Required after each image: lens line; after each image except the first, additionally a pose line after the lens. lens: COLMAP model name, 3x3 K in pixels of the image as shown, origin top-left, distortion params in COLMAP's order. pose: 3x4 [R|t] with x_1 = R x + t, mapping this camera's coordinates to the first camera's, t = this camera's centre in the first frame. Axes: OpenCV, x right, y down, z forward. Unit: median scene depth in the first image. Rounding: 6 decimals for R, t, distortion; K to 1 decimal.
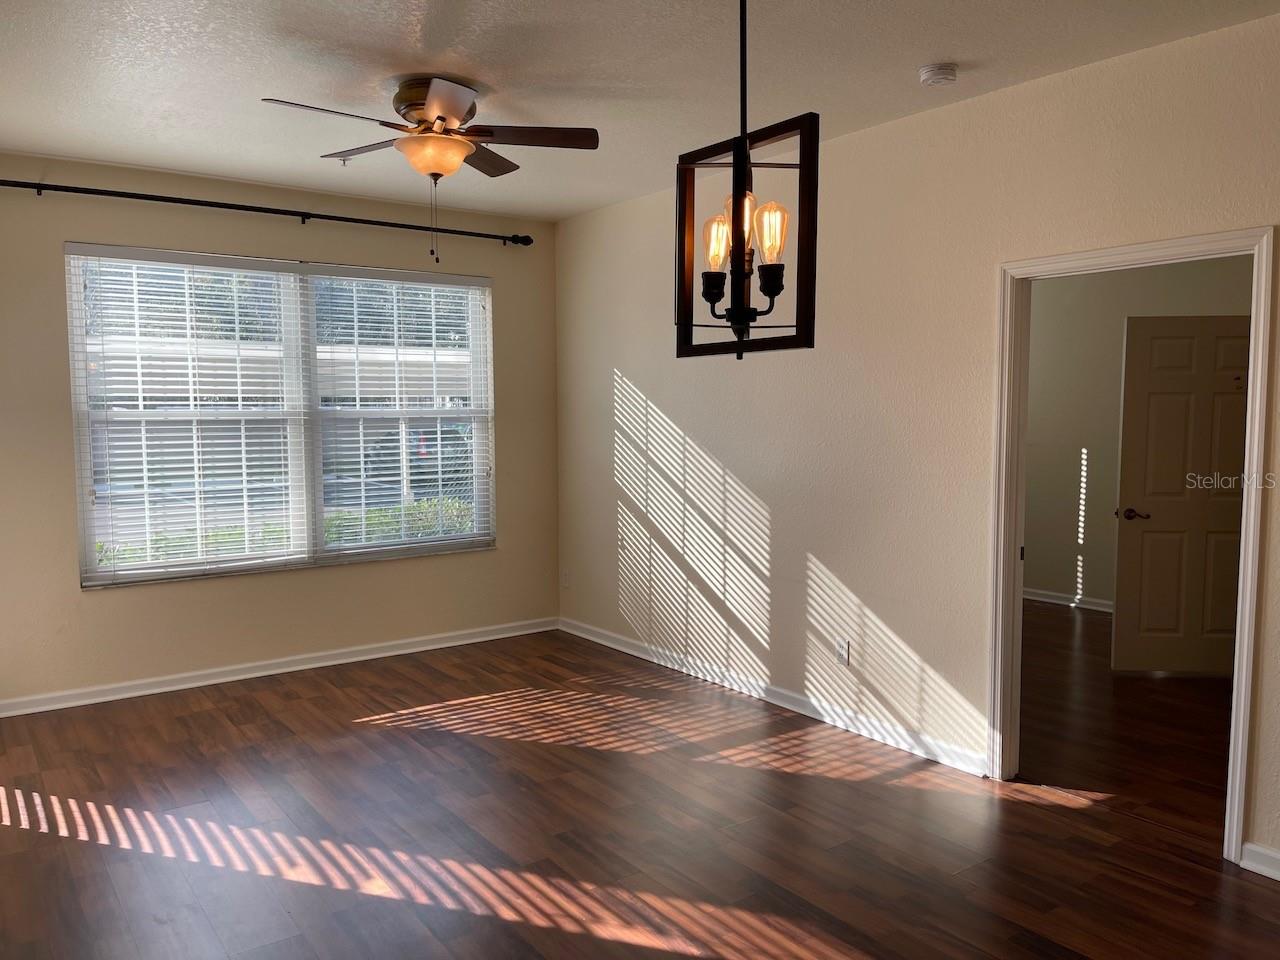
lens RADIAL K [[956.8, 0, 676.0], [0, 956.8, 479.4], [0, 0, 1]] dist [0.031086, -0.032980]
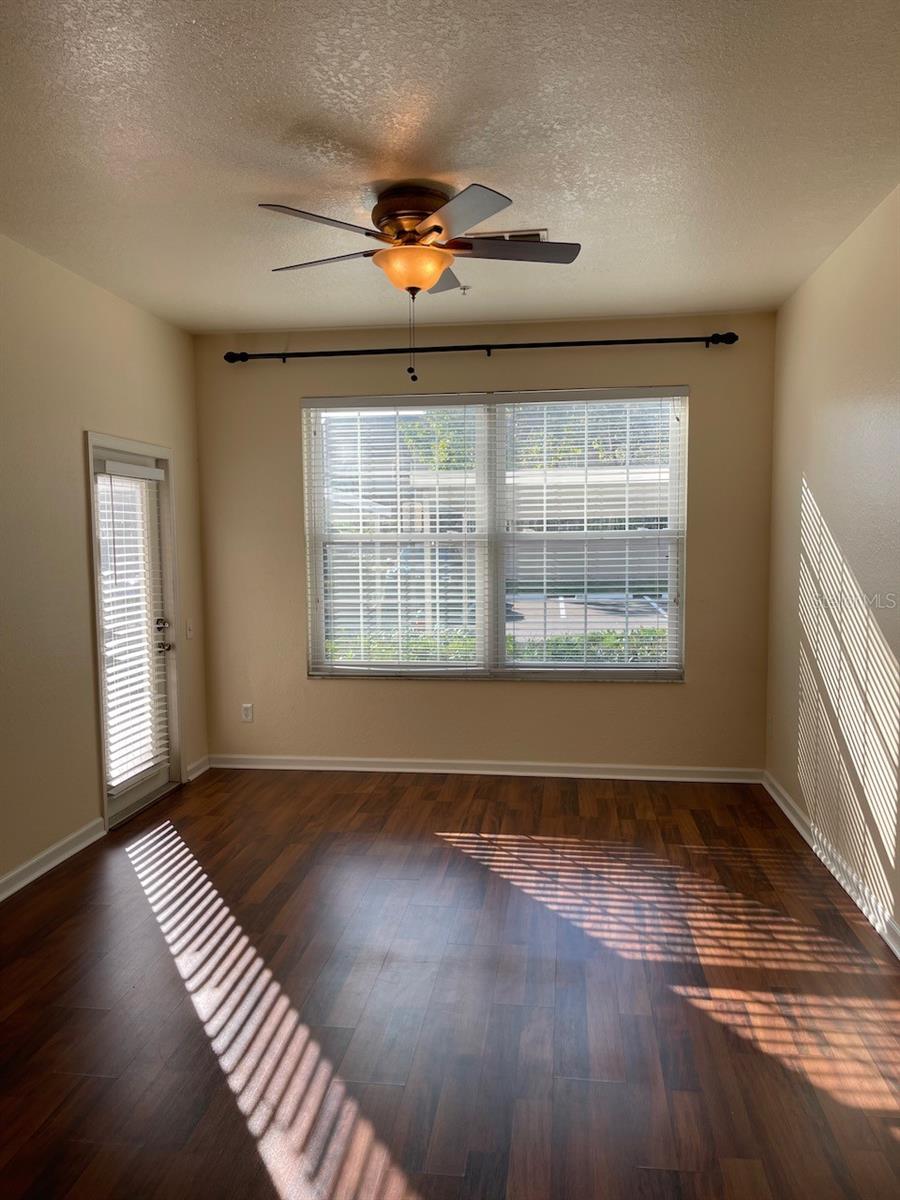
lens RADIAL K [[897.0, 0, 449.9], [0, 897.0, 602.7], [0, 0, 1]] dist [0.031086, -0.032980]
pose [[0.710118, 0.053008, -0.702084, 0.326696], [-0.045582, 0.998531, 0.029287, -0.024850], [0.702606, 0.011205, 0.711491, 0.300413]]
